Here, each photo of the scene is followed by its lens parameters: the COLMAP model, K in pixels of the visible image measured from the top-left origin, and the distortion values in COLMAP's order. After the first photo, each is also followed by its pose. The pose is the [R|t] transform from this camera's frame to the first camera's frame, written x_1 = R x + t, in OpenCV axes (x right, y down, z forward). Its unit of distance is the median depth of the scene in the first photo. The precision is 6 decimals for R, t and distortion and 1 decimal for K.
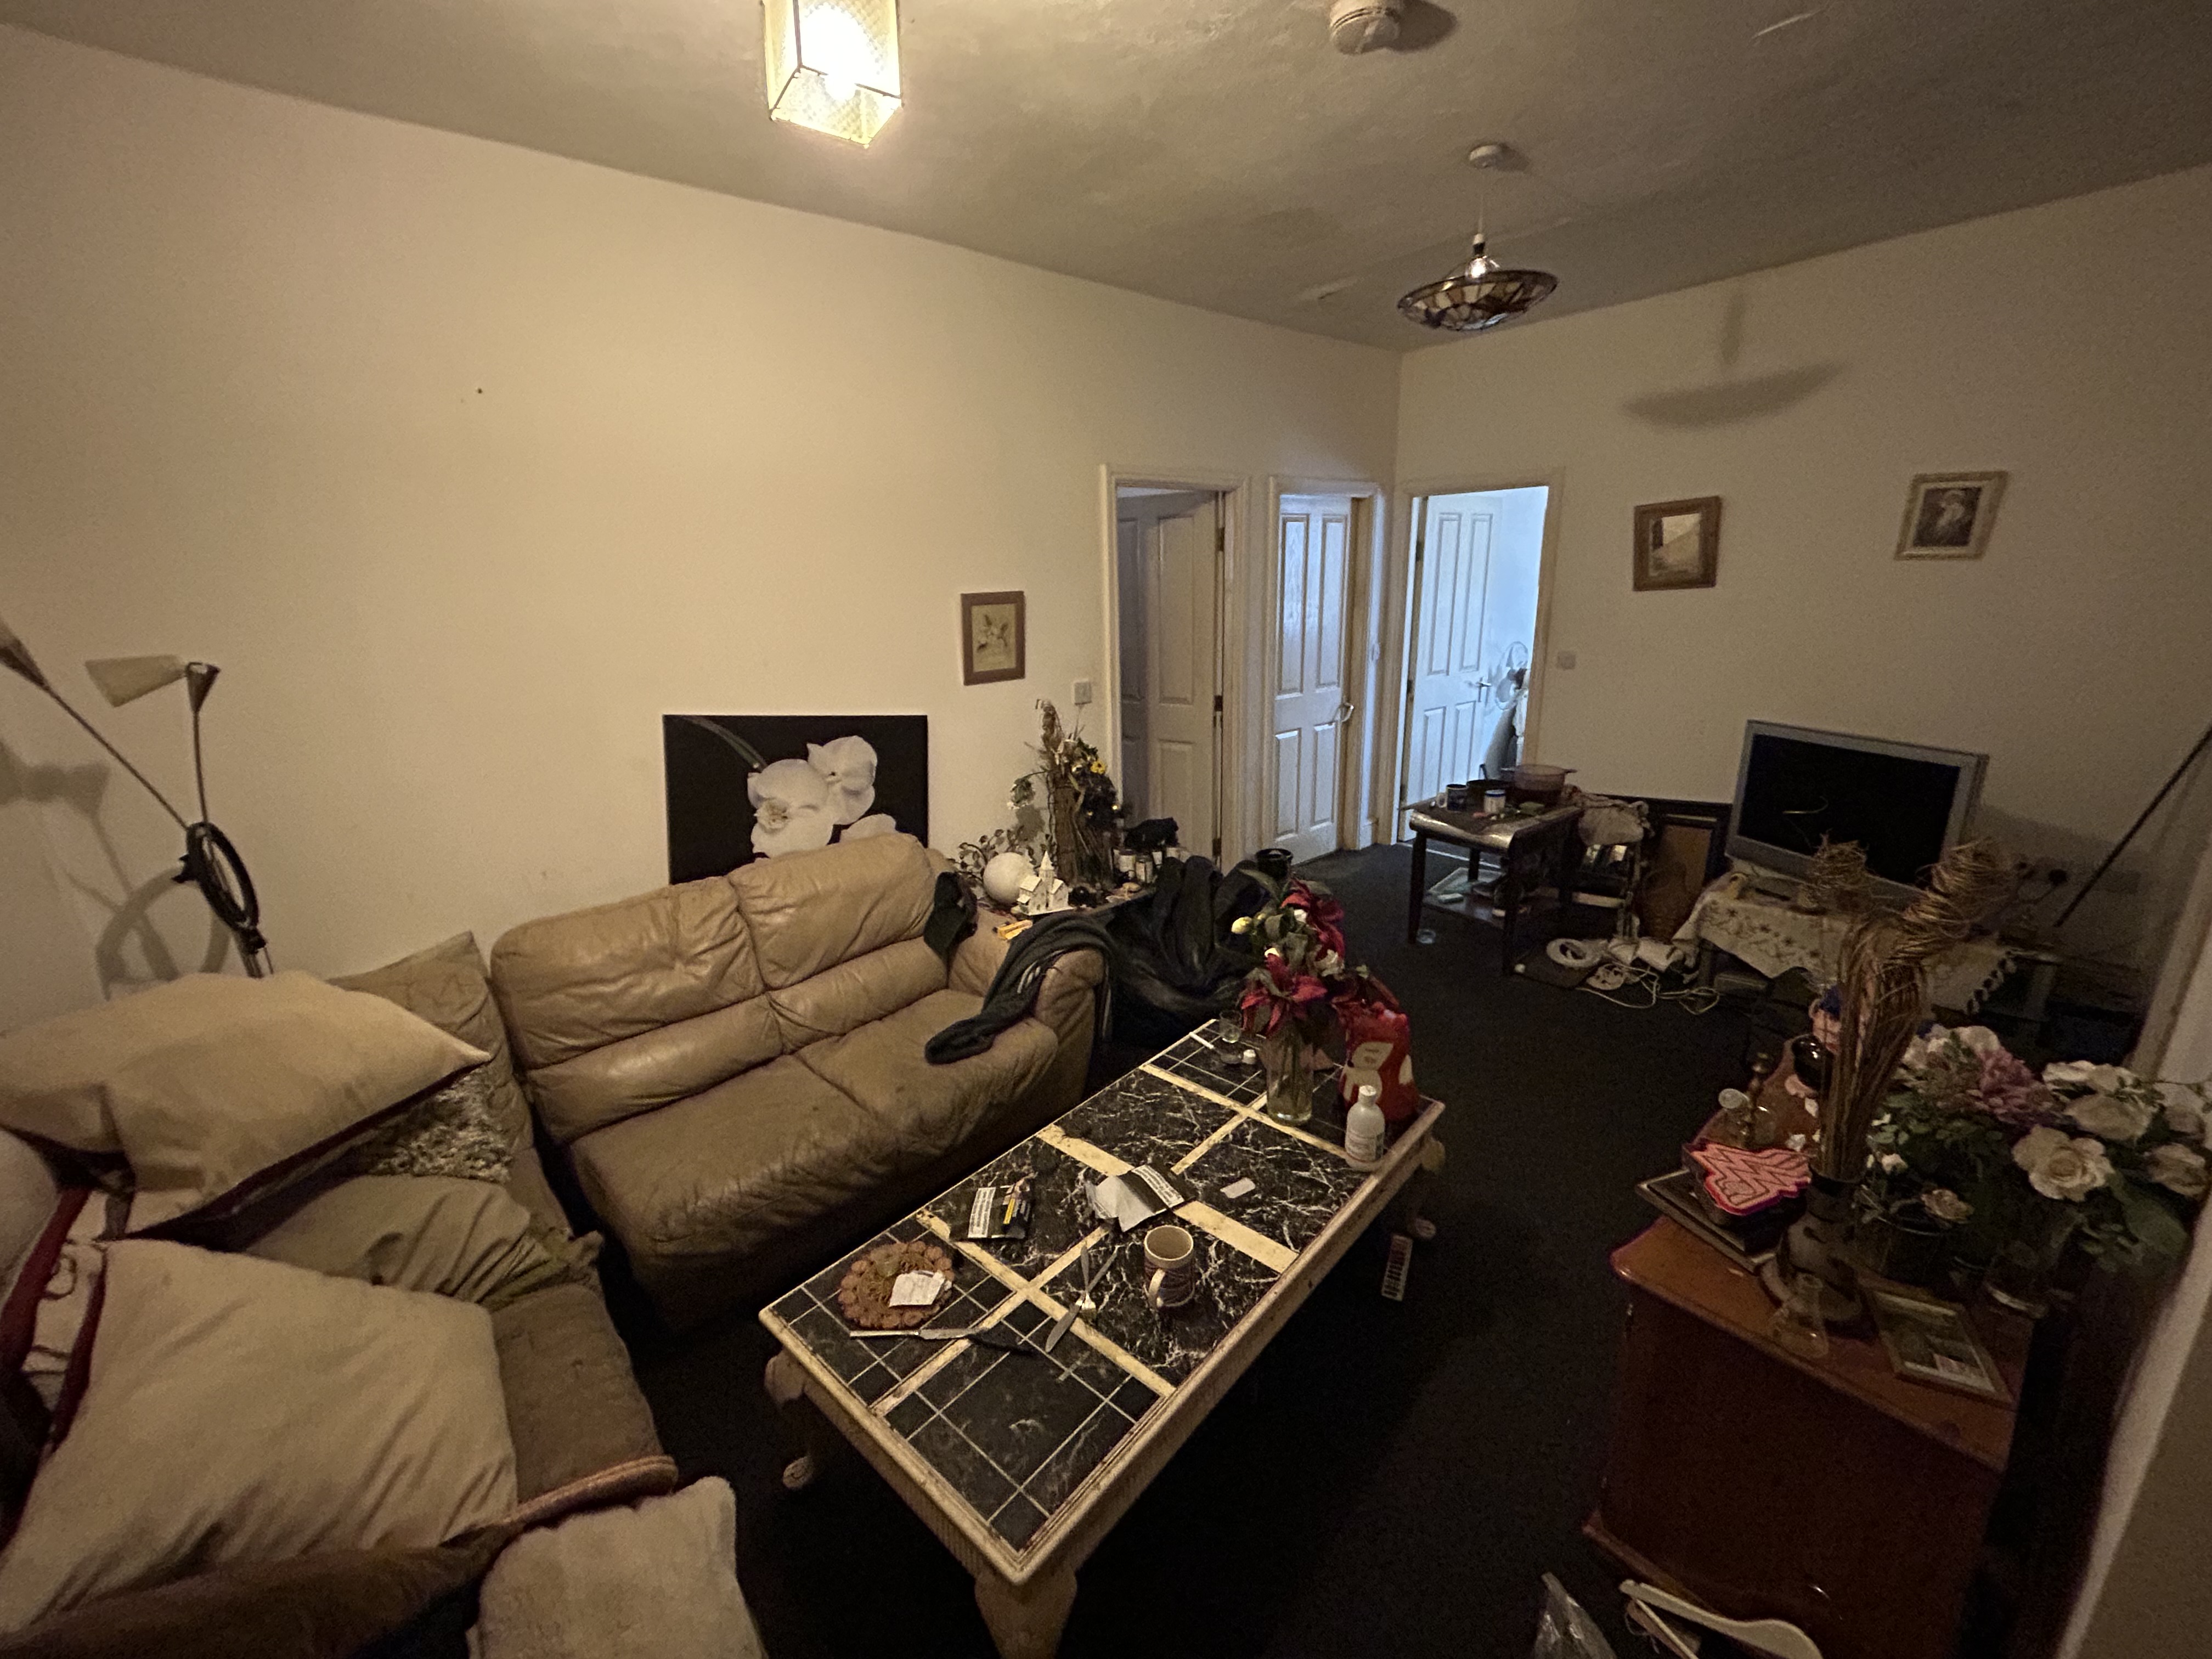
lens RADIAL K [[891.5, 0, 1107.4], [0, 891.5, 828.9], [0, 0, 1]] dist [-0.000537, -0.000052]
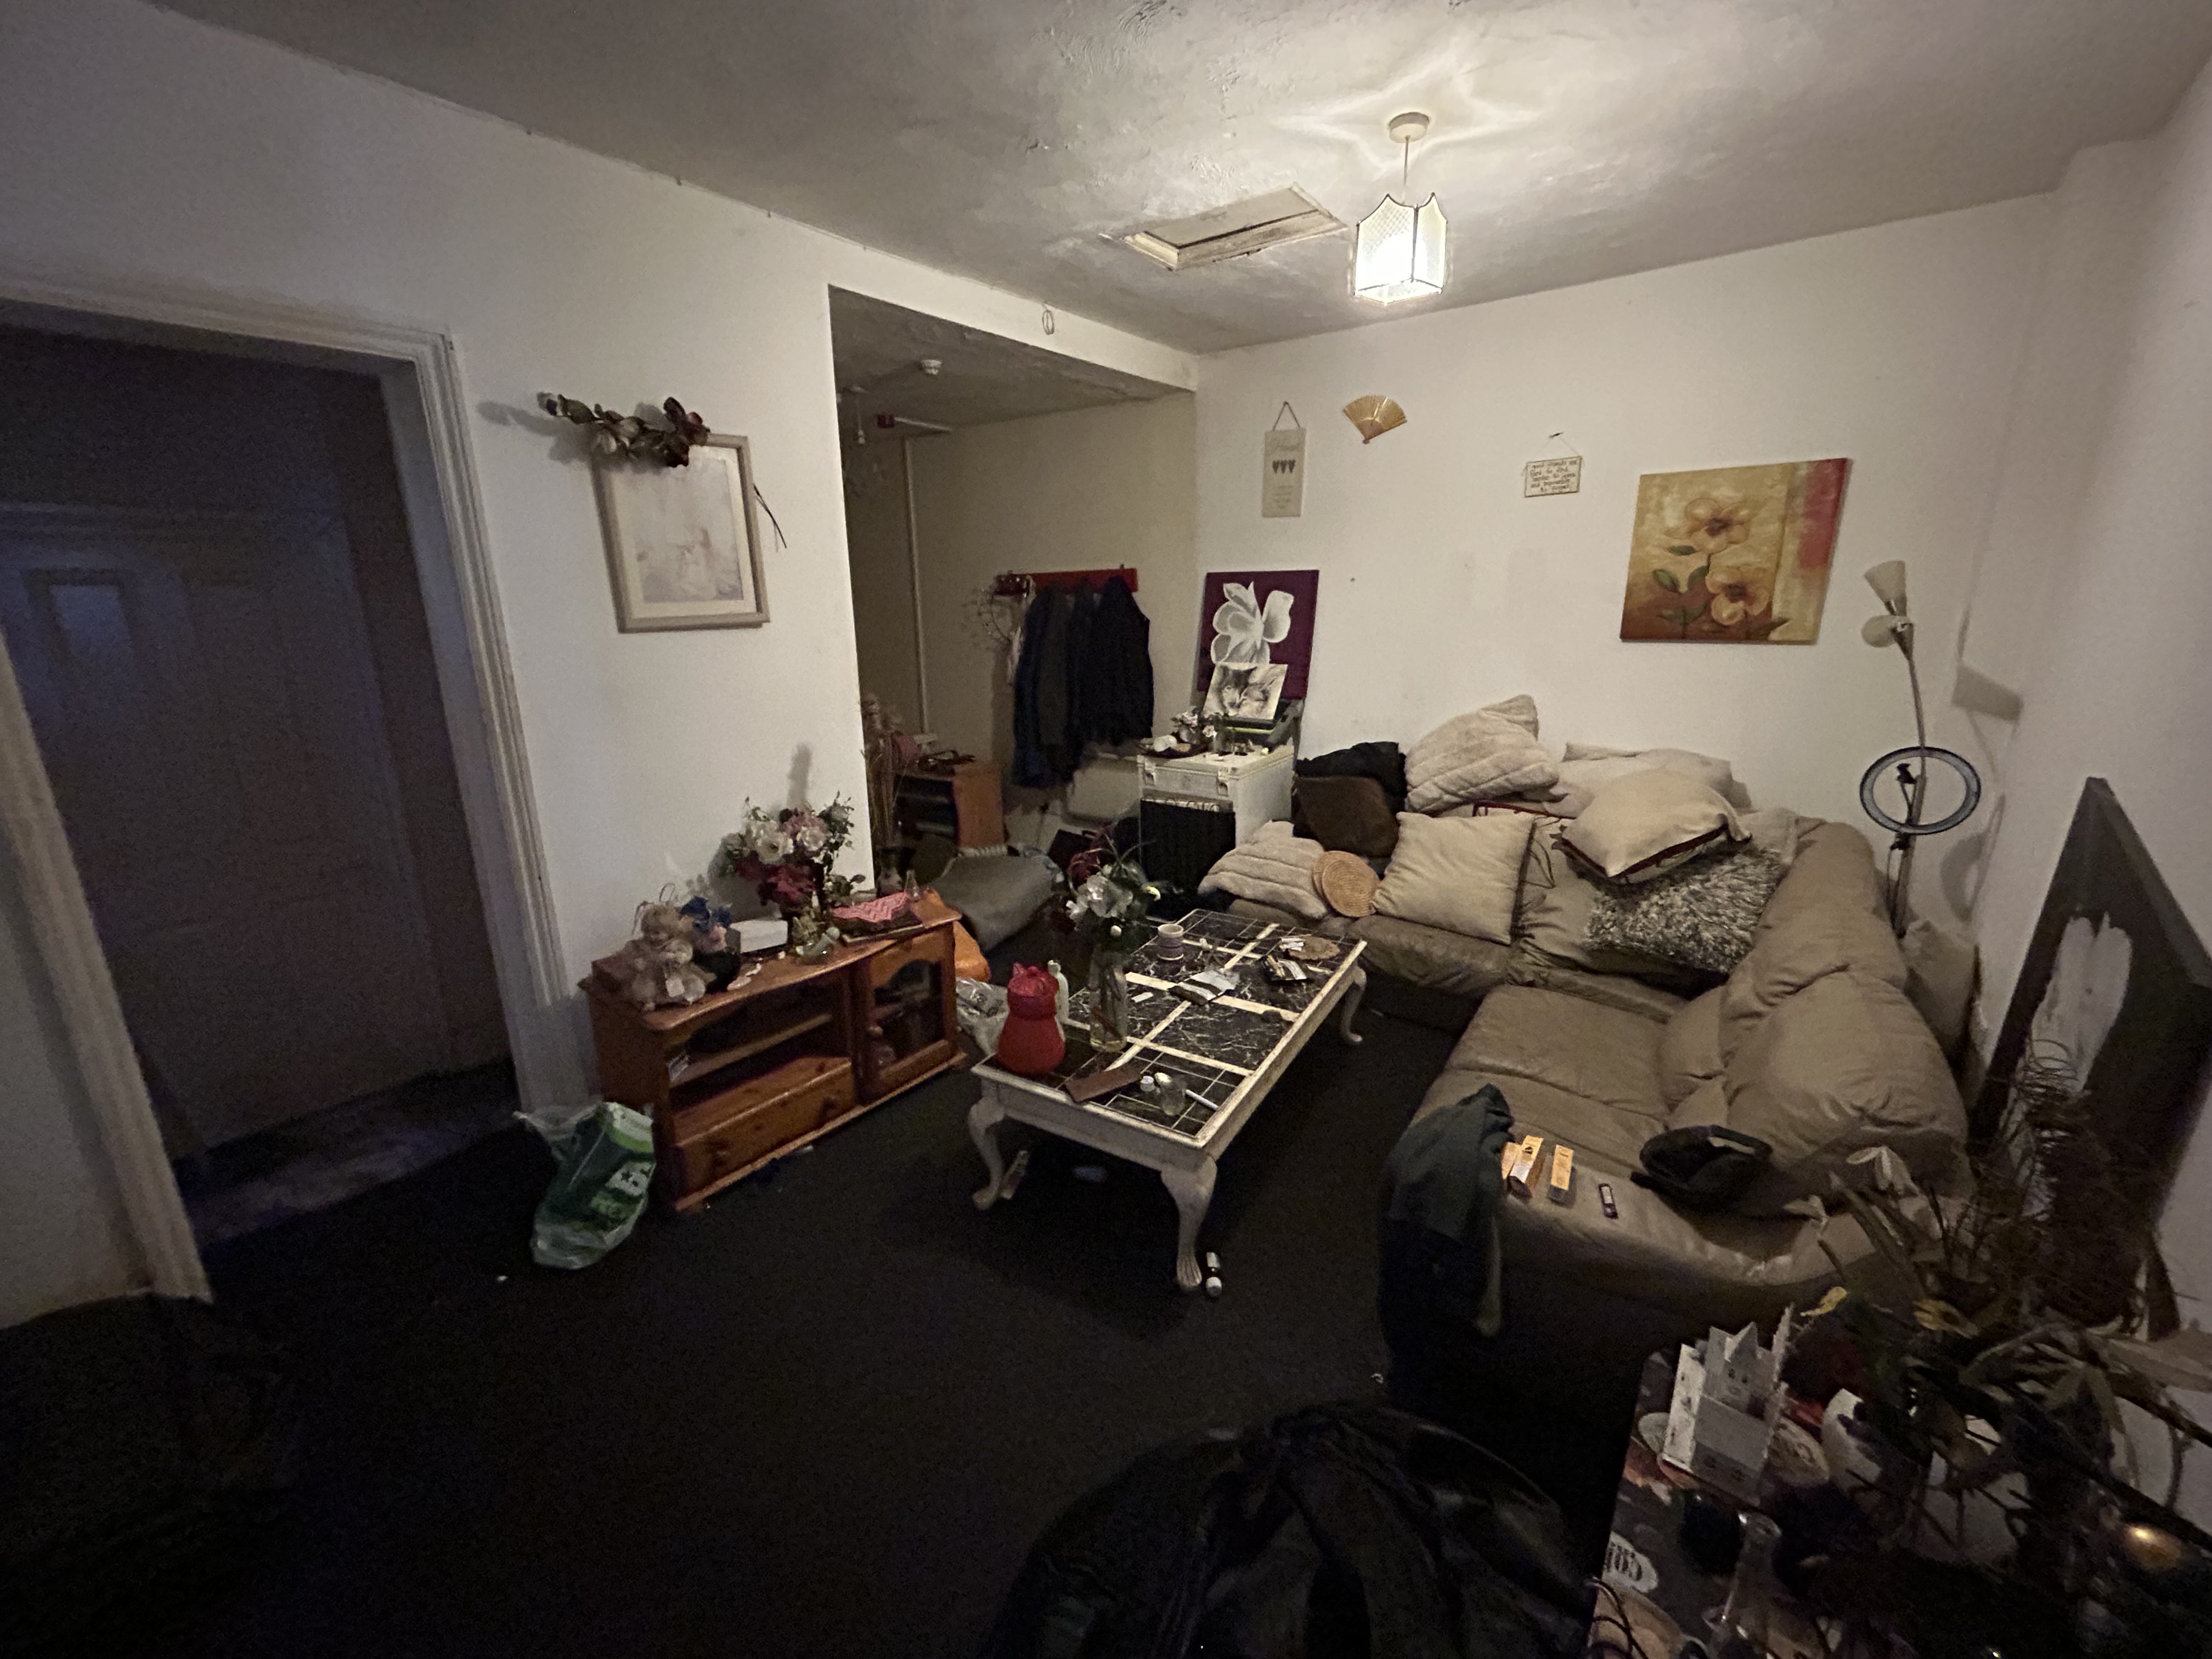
lens RADIAL K [[891.5, 0, 1100.7], [0, 891.5, 832.9], [0, 0, 1]] dist [-0.000537, -0.000052]
pose [[-0.983950, 0.083299, -0.157812, 0.400224], [-0.009885, 0.857563, 0.514284, -0.562455], [0.178173, 0.507589, -0.842976, 1.963900]]
